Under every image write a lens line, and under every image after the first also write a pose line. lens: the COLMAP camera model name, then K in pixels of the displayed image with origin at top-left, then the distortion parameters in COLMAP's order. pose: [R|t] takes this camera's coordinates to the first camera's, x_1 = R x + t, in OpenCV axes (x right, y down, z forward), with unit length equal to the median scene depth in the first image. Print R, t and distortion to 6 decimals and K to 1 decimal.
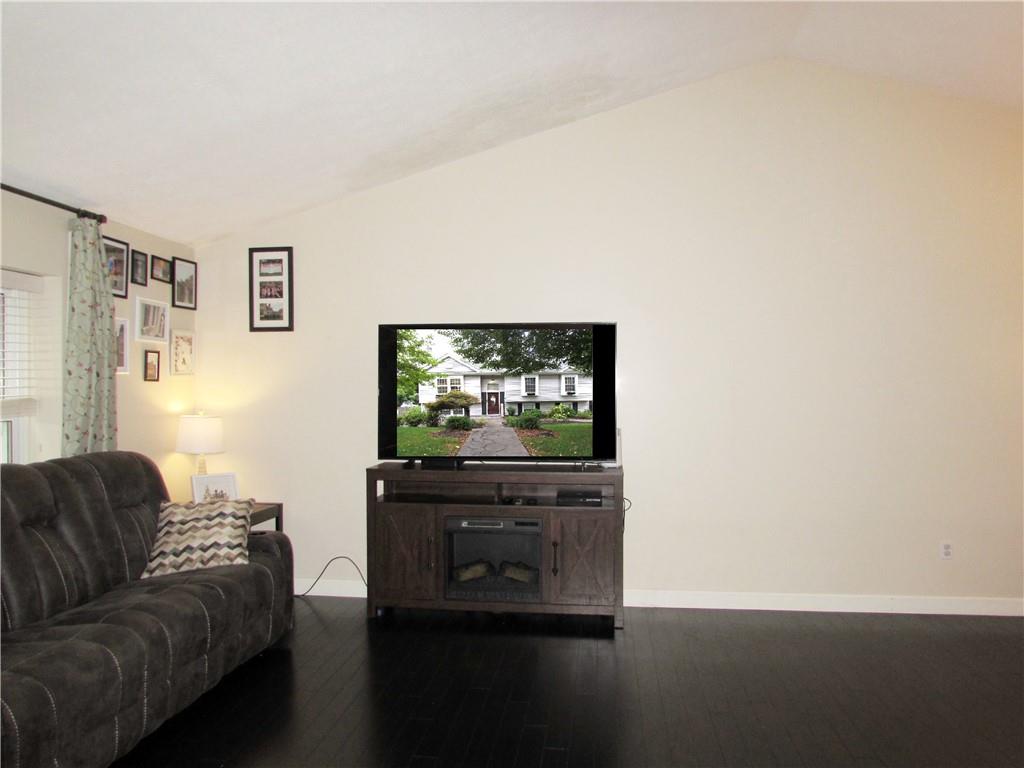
lens RADIAL K [[766.6, 0, 512.0], [0, 766.6, 384.0], [0, 0, 1]] dist [-0.004634, -0.000643]
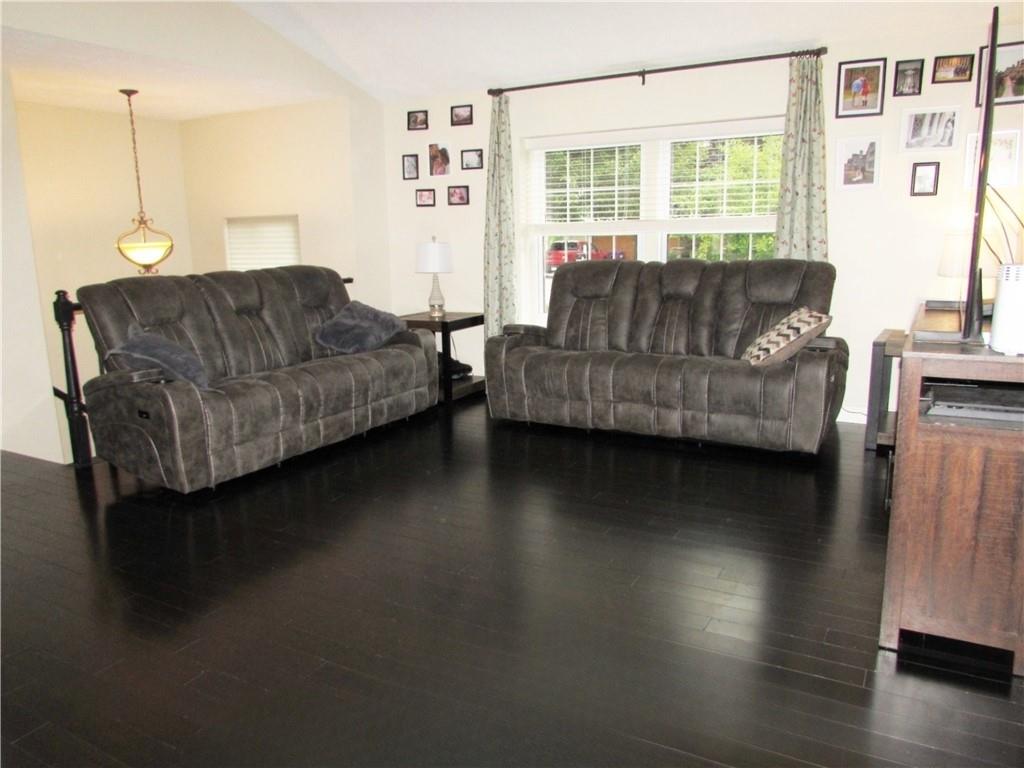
lens RADIAL K [[766.6, 0, 512.0], [0, 766.6, 384.0], [0, 0, 1]] dist [-0.004634, -0.000643]
pose [[-0.384131, 0.187913, -0.903954, 0.667219], [0.018056, 0.980411, 0.196134, 0.031745], [0.923102, 0.059019, -0.379999, 0.925223]]
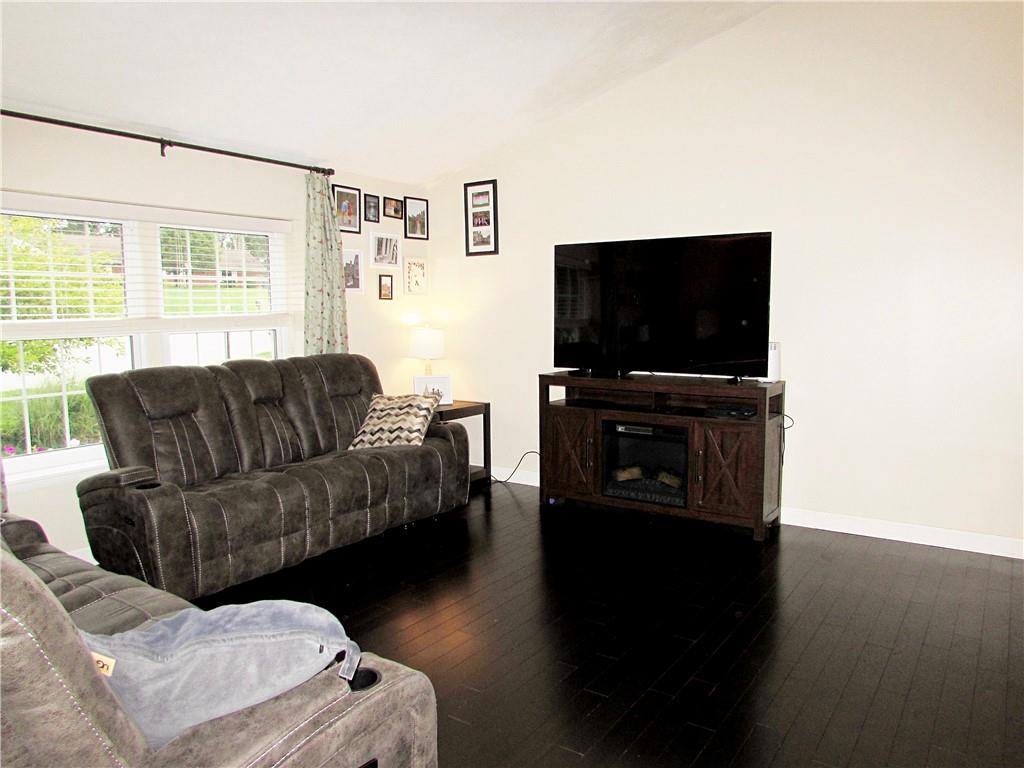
lens RADIAL K [[750.6, 0, 512.0], [0, 750.6, 384.0], [0, 0, 1]] dist [-0.011197, -0.002313]
pose [[0.885432, 0.037433, -0.463258, 0.289822], [0.010560, 0.994874, 0.100573, 0.012461], [0.464648, -0.093942, 0.880498, 0.006165]]
